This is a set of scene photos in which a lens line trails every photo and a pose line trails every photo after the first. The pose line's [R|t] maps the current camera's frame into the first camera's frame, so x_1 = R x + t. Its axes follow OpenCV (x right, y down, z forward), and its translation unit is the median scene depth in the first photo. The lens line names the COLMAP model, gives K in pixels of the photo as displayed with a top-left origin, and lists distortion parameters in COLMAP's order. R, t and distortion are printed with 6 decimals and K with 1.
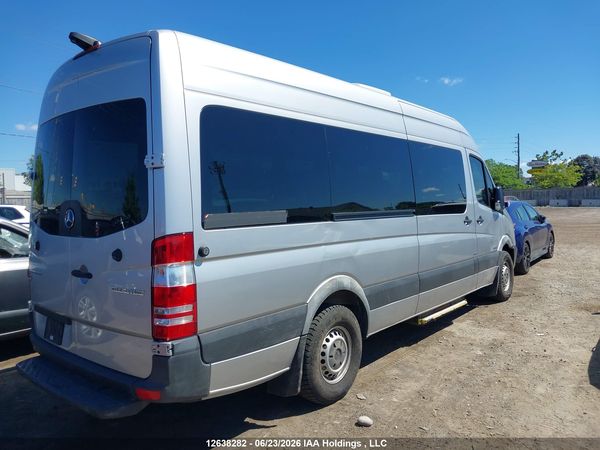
lens RADIAL K [[483.9, 0, 302.4], [0, 483.9, 224.2], [0, 0, 1]] dist [0.014965, -0.009144]
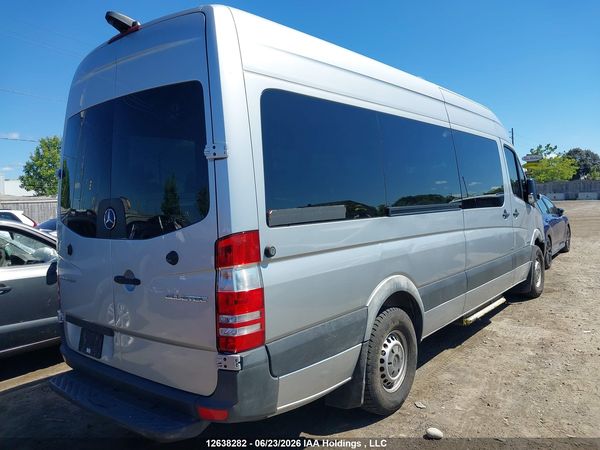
lens RADIAL K [[486.8, 0, 300.0], [0, 486.8, 225.0], [0, 0, 1]] dist [0.005143, -0.003011]
pose [[0.999667, -0.022168, 0.013219, -0.124392], [0.022142, 0.999753, 0.002051, 0.005023], [-0.013261, -0.001758, 0.999911, 0.081017]]
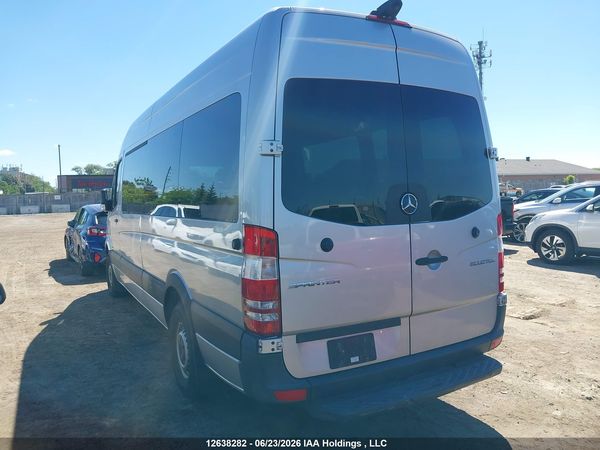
lens RADIAL K [[486.8, 0, 300.0], [0, 486.8, 225.0], [0, 0, 1]] dist [0.005143, -0.003011]
pose [[0.322820, -0.045080, 0.945386, -1.249770], [0.064531, 0.997589, 0.025534, -0.007304], [-0.944258, 0.052764, 0.324951, 0.801603]]
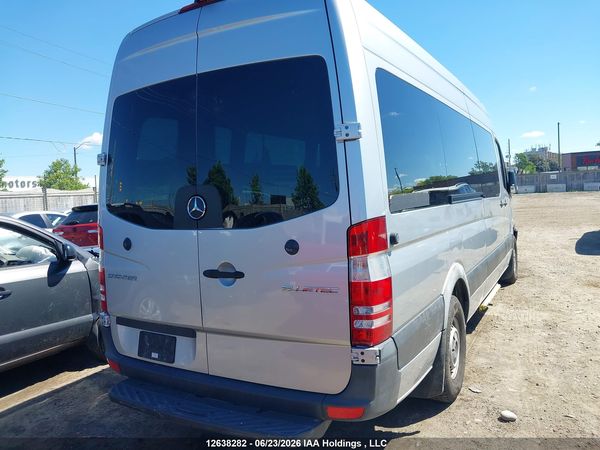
lens RADIAL K [[483.9, 0, 302.4], [0, 483.9, 224.2], [0, 0, 1]] dist [0.014965, -0.009144]
pose [[0.982483, -0.037567, 0.182526, -0.405144], [0.035865, 0.999277, 0.012619, 0.011294], [-0.182868, -0.005851, 0.983120, 0.150529]]
